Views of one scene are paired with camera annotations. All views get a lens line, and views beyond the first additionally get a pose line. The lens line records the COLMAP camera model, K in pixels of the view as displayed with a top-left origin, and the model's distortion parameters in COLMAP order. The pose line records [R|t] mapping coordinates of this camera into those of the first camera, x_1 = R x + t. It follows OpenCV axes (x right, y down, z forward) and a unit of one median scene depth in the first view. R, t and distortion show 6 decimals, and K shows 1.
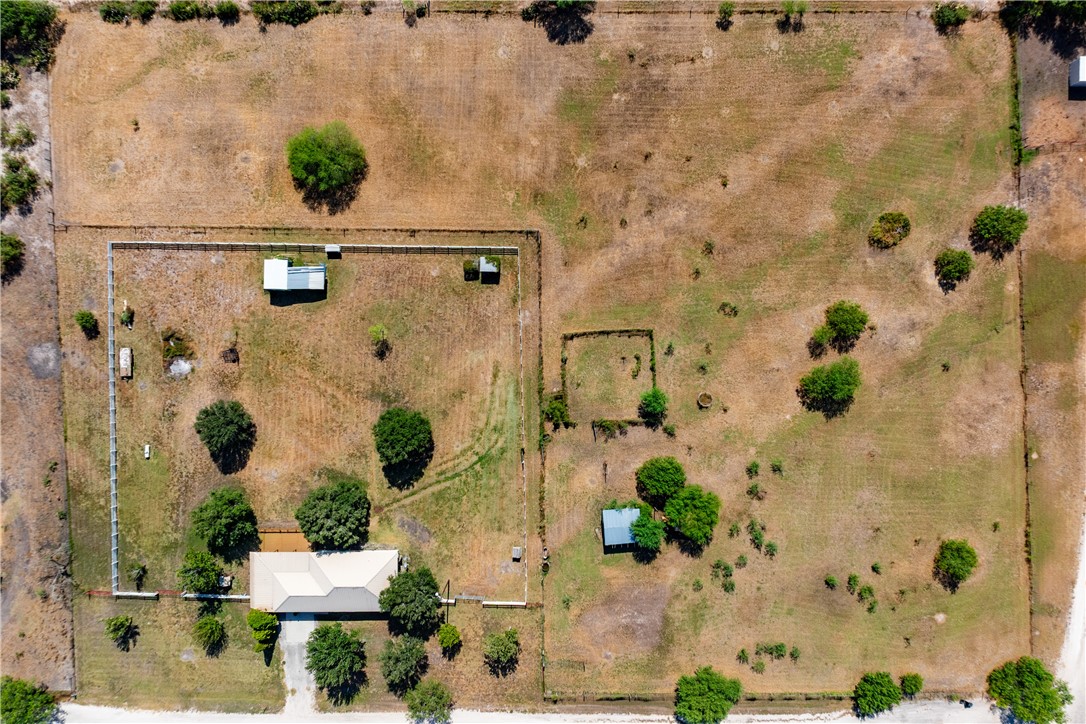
lens RADIAL K [[680.7, 0, 543.0], [0, 680.7, 362.0], [0, 0, 1]] dist [-0.003657, 0.002849]
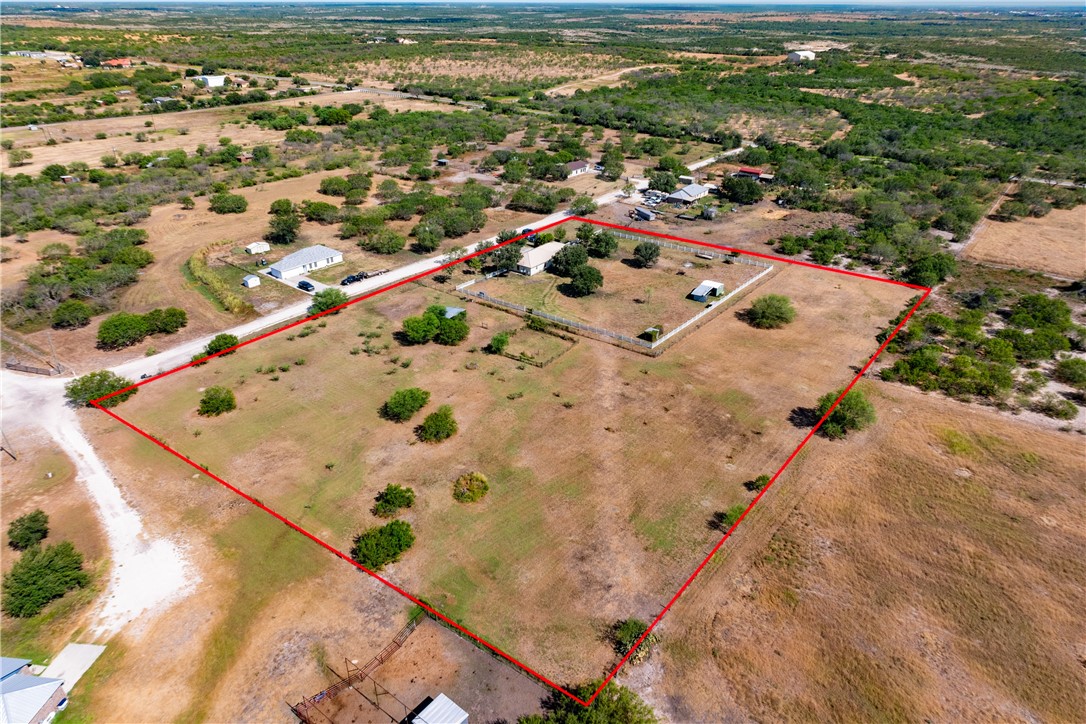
lens RADIAL K [[680.7, 0, 543.0], [0, 680.7, 362.0], [0, 0, 1]] dist [-0.003657, 0.002849]
pose [[-0.612639, 0.366974, -0.700003, 1.035824], [-0.790346, -0.278584, 0.545660, -0.732659], [0.005233, 0.887536, 0.460708, 0.411452]]
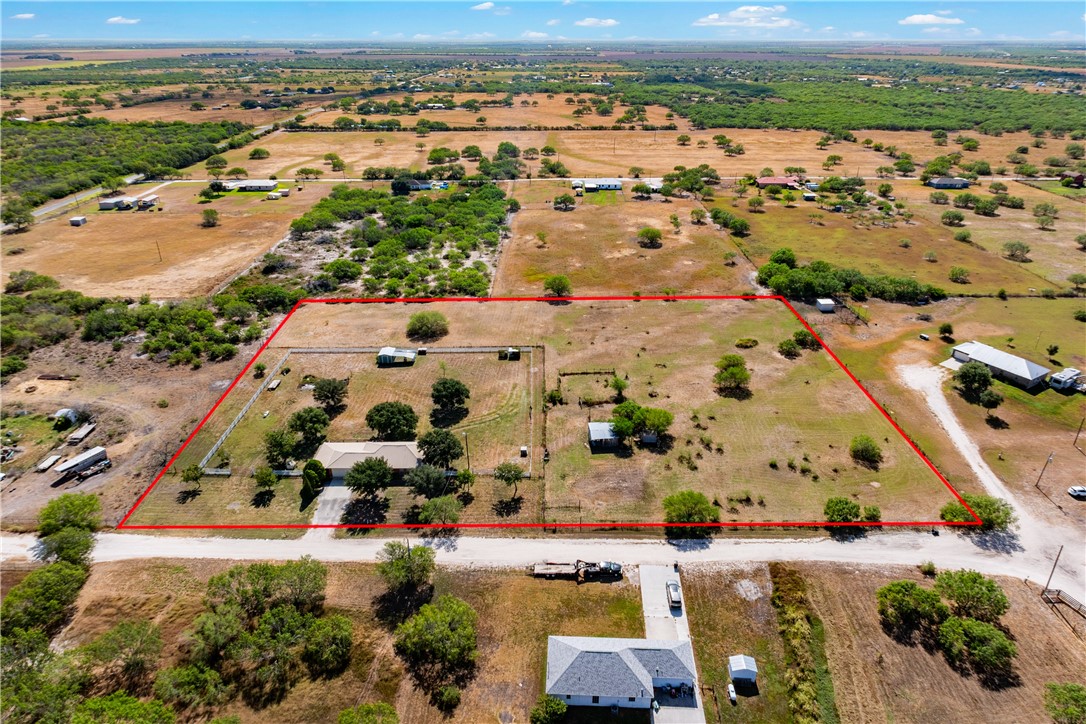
lens RADIAL K [[663.9, 0, 553.0], [0, 663.9, 360.6], [0, 0, 1]] dist [0.005497, -0.005189]
pose [[0.999997, -0.000765, 0.002196, 0.013870], [0.002306, 0.449897, -0.893078, 1.325823], [-0.000305, 0.893080, 0.449897, 0.277641]]
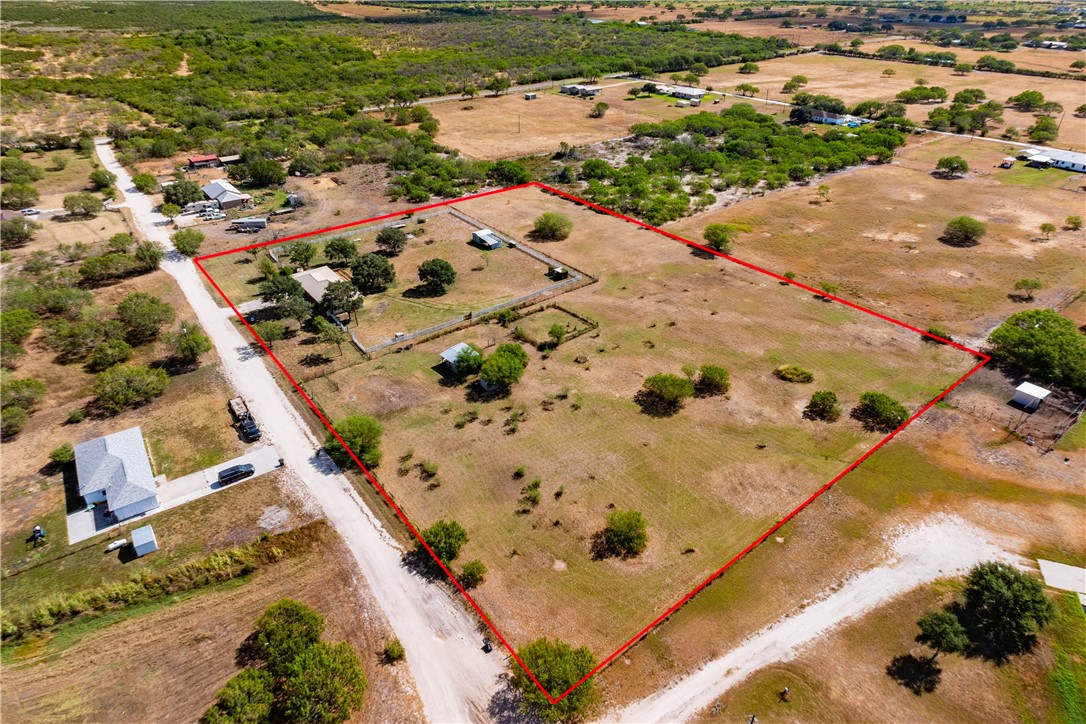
lens RADIAL K [[663.9, 0, 553.0], [0, 663.9, 360.6], [0, 0, 1]] dist [0.005497, -0.005189]
pose [[0.606269, 0.411087, -0.680768, 1.020181], [-0.795229, 0.320836, -0.514465, 0.713150], [0.006925, 0.853271, 0.521422, 0.377166]]
